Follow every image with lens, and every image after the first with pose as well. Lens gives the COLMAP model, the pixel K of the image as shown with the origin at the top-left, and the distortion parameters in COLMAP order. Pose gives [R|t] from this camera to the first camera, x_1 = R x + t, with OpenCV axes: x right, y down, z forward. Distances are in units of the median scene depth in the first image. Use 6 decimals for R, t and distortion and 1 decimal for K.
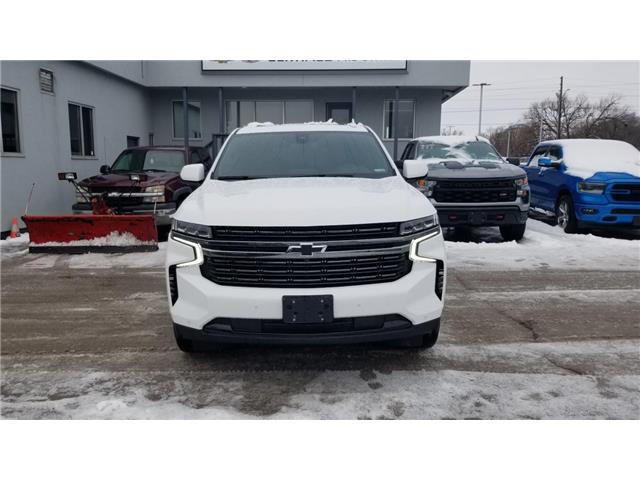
lens RADIAL K [[450.8, 0, 317.9], [0, 450.8, 228.4], [0, 0, 1]] dist [0.103851, -0.154328]
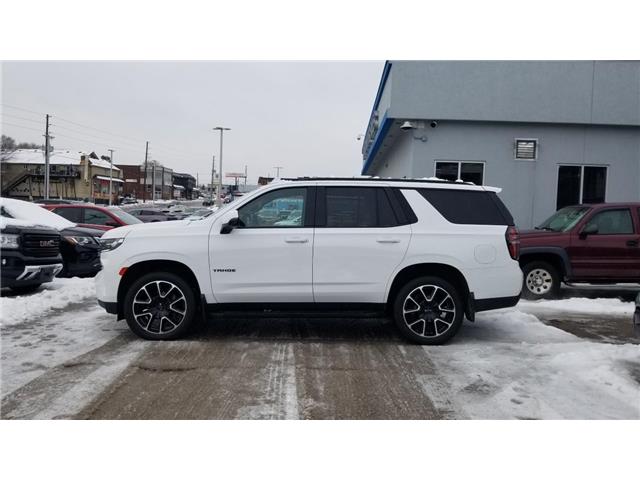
lens RADIAL K [[450.8, 0, 317.9], [0, 450.8, 228.4], [0, 0, 1]] dist [0.103851, -0.154328]
pose [[0.095643, 0.023238, -0.995144, 1.780844], [-0.159504, 0.987167, 0.007722, -0.184215], [0.982553, 0.157991, 0.098123, 1.394451]]
